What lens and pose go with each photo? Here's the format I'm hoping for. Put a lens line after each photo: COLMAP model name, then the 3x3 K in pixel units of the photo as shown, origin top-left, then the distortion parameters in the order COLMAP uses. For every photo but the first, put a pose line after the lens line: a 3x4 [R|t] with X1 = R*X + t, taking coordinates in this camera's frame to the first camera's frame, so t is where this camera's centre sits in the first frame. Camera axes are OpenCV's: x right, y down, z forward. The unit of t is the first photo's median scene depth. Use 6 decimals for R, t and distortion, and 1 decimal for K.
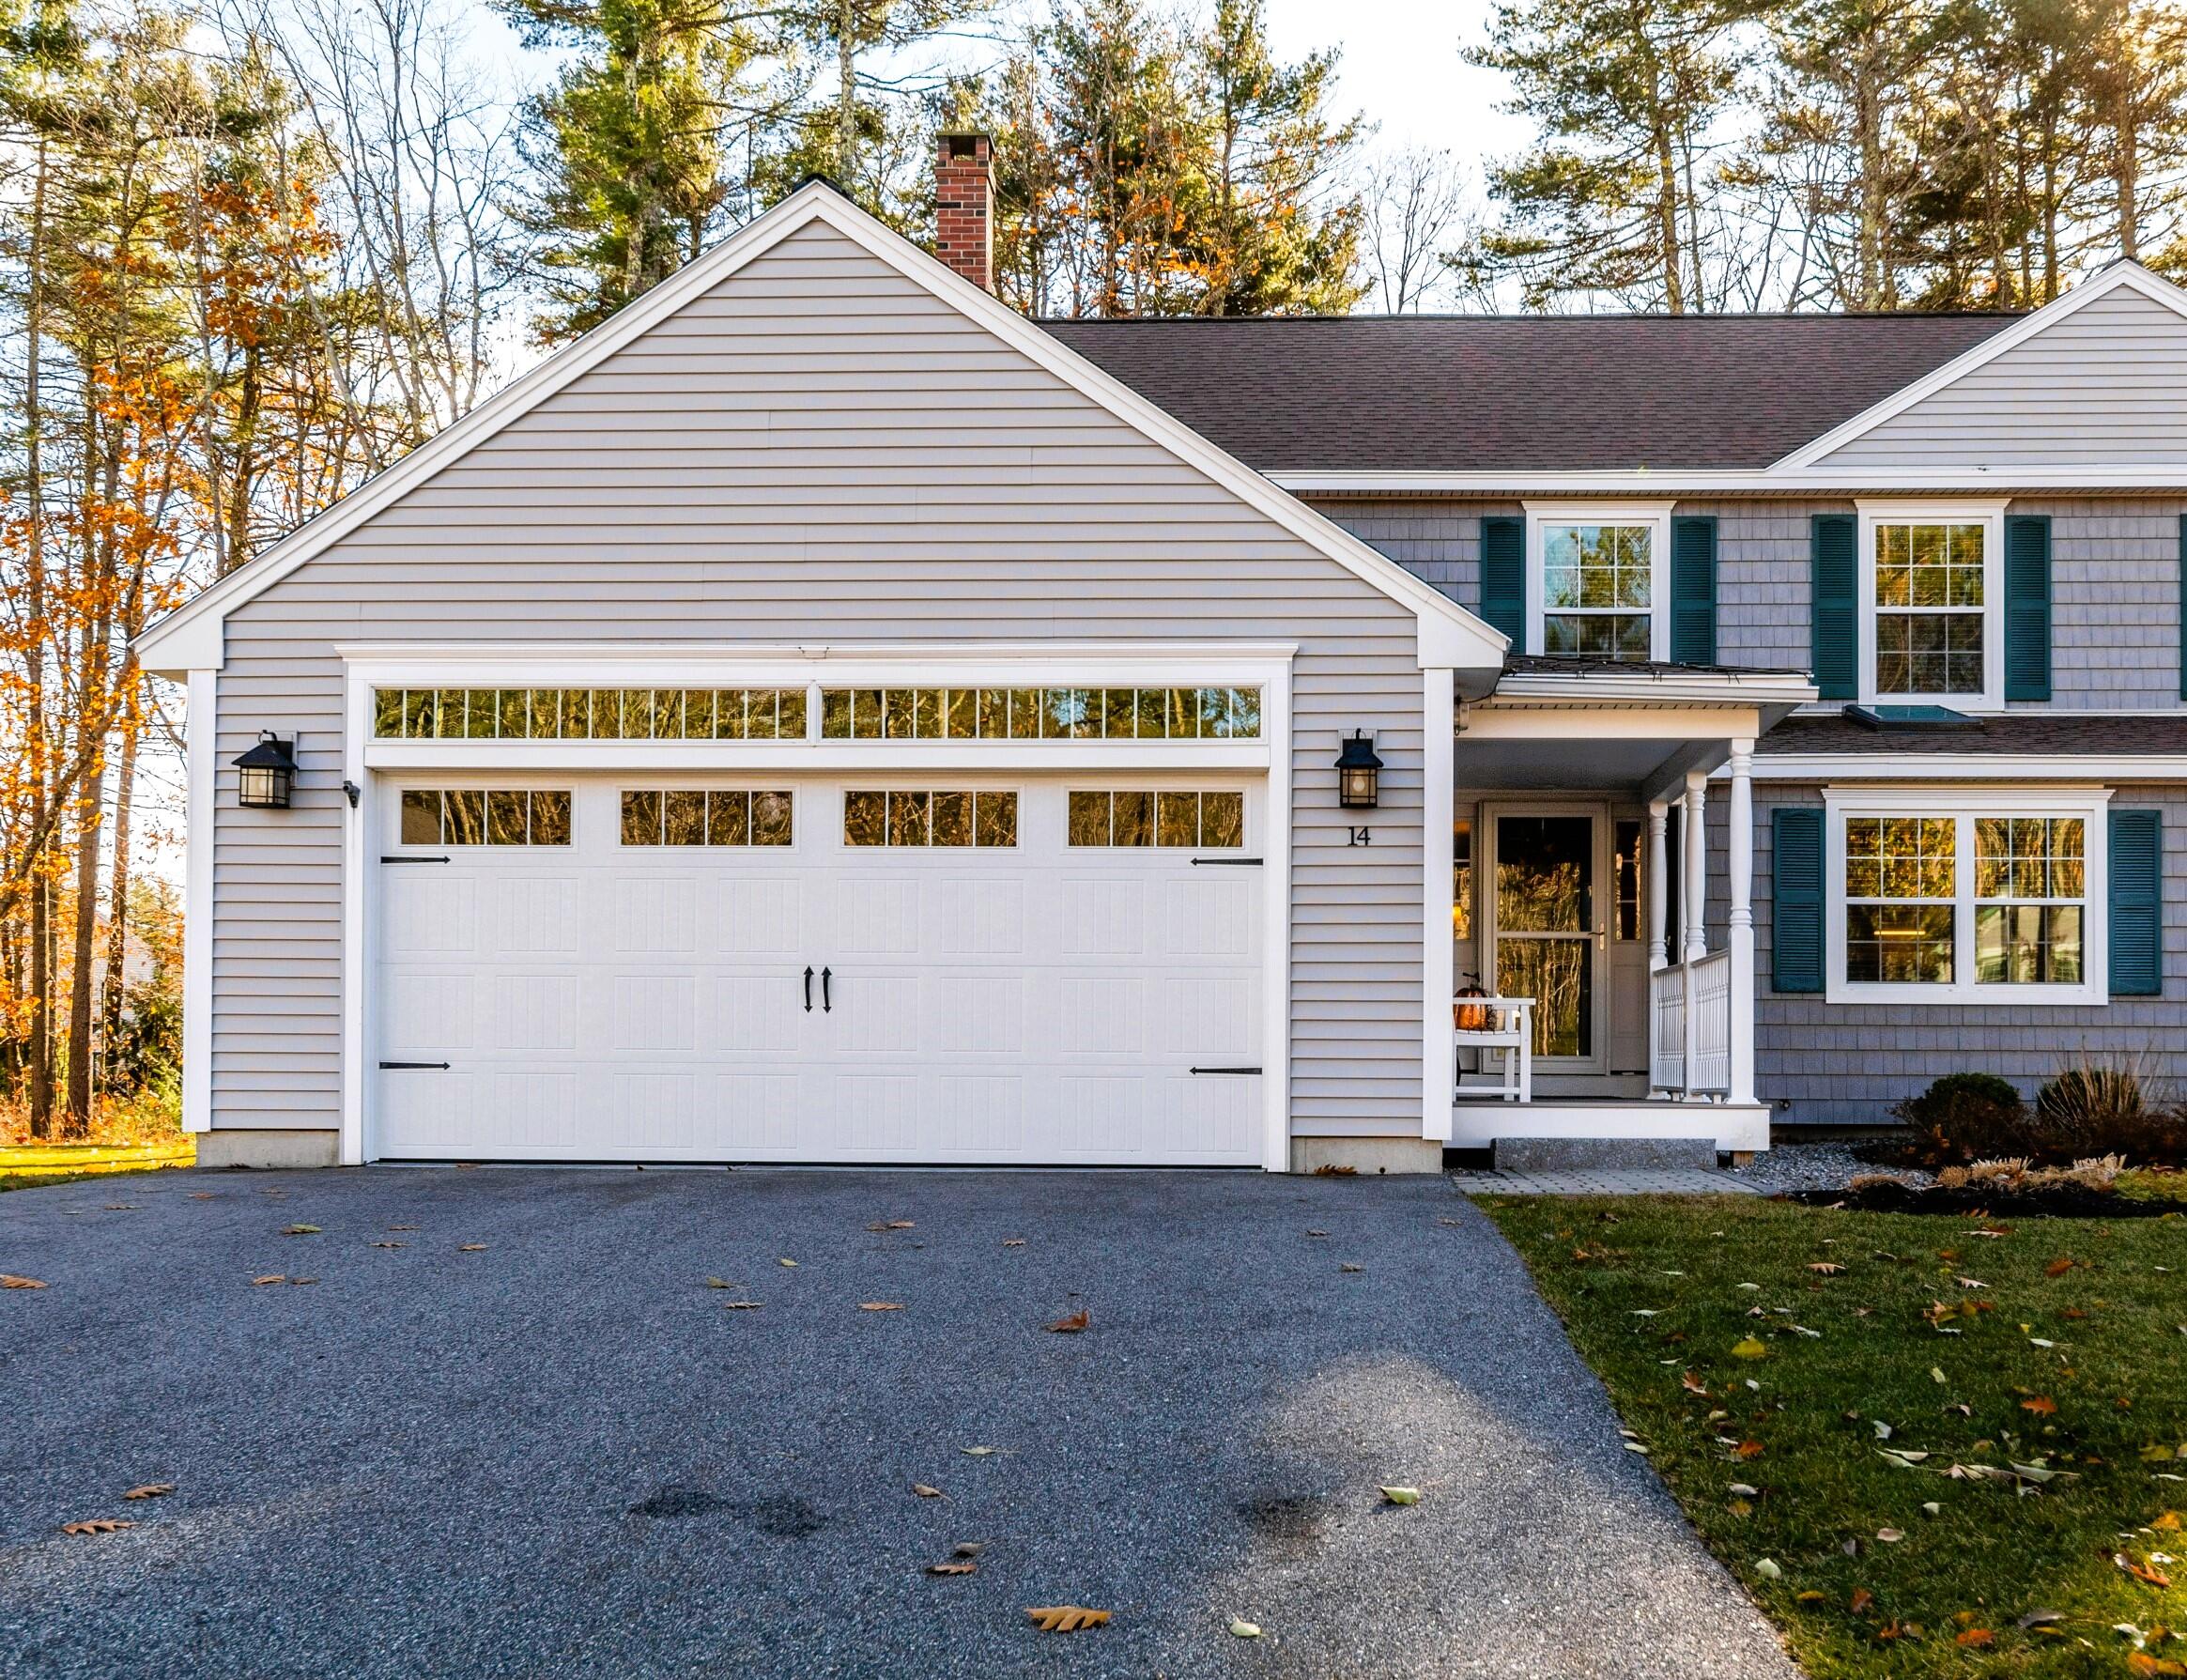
lens RADIAL K [[1864.3, 0, 1092.8], [0, 1864.3, 984.8], [0, 0, 1]] dist [0.009976, -0.010909]
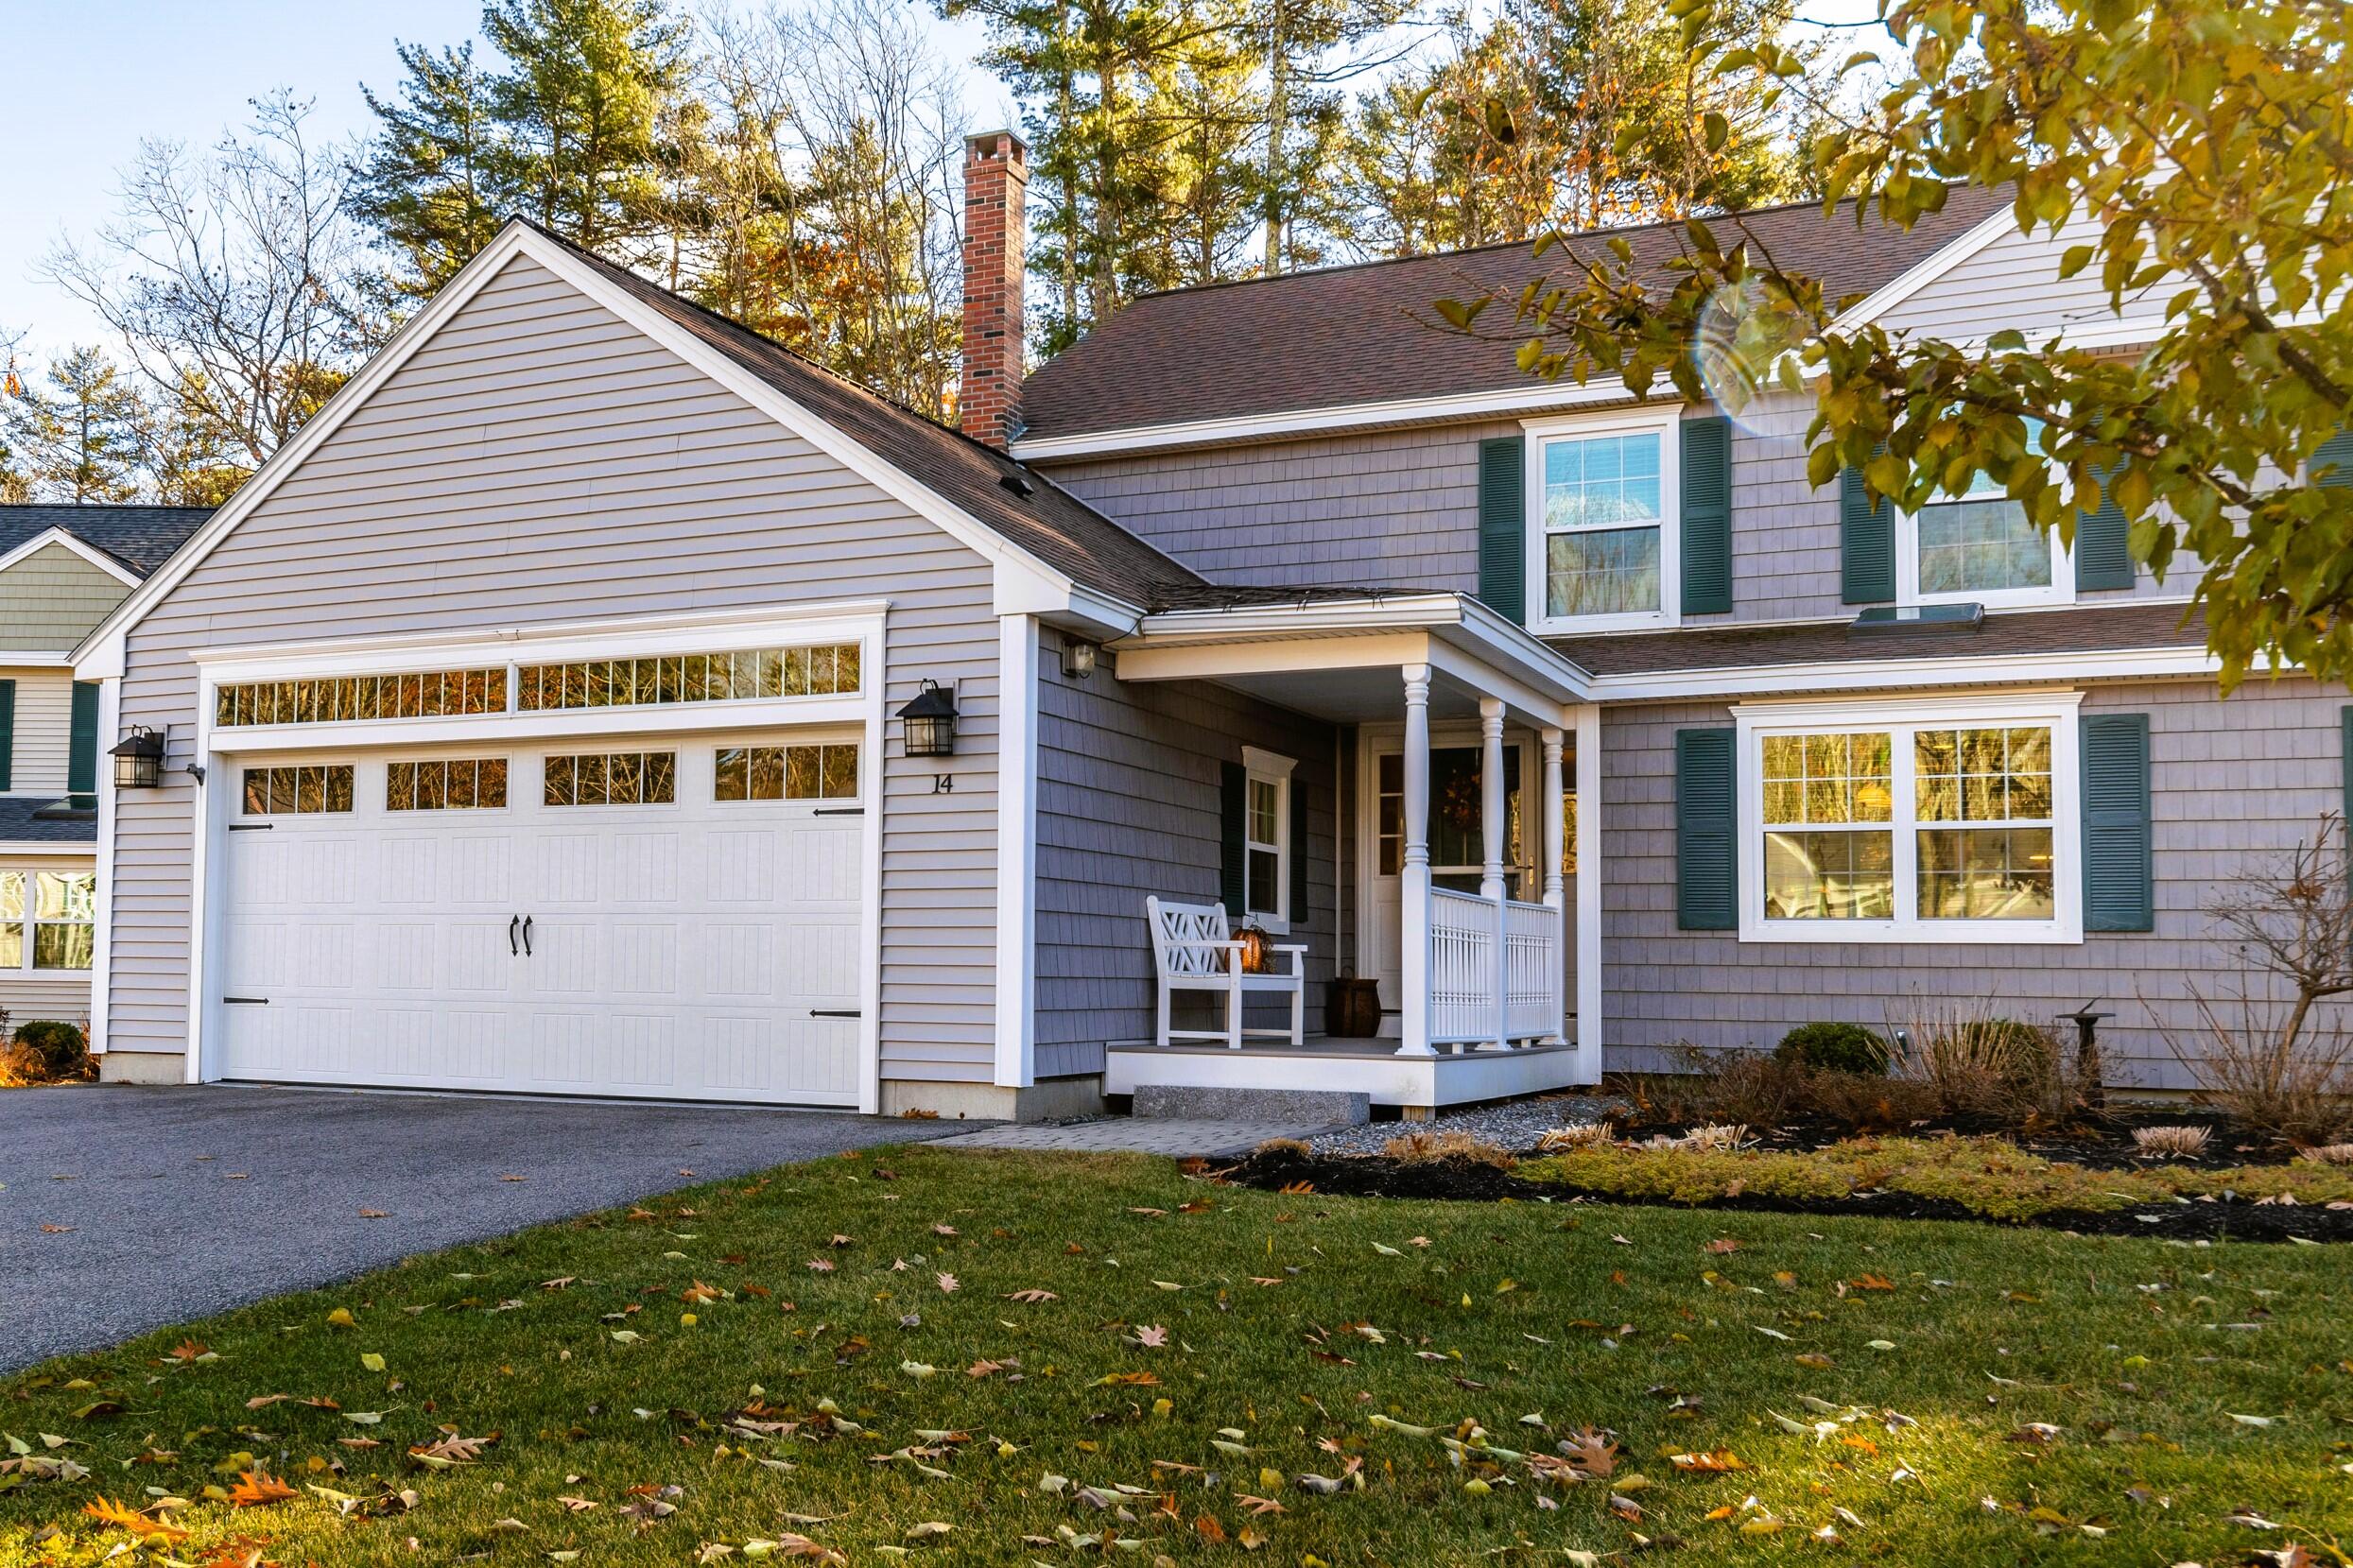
lens RADIAL K [[1756.7, 0, 1171.8], [0, 1756.7, 839.2], [0, 0, 1]] dist [0.003445, 0.001453]
pose [[0.943031, -0.020195, -0.332092, 0.530656], [0.007154, 0.999156, -0.040446, -0.009201], [0.332629, 0.035766, 0.942379, 0.130457]]
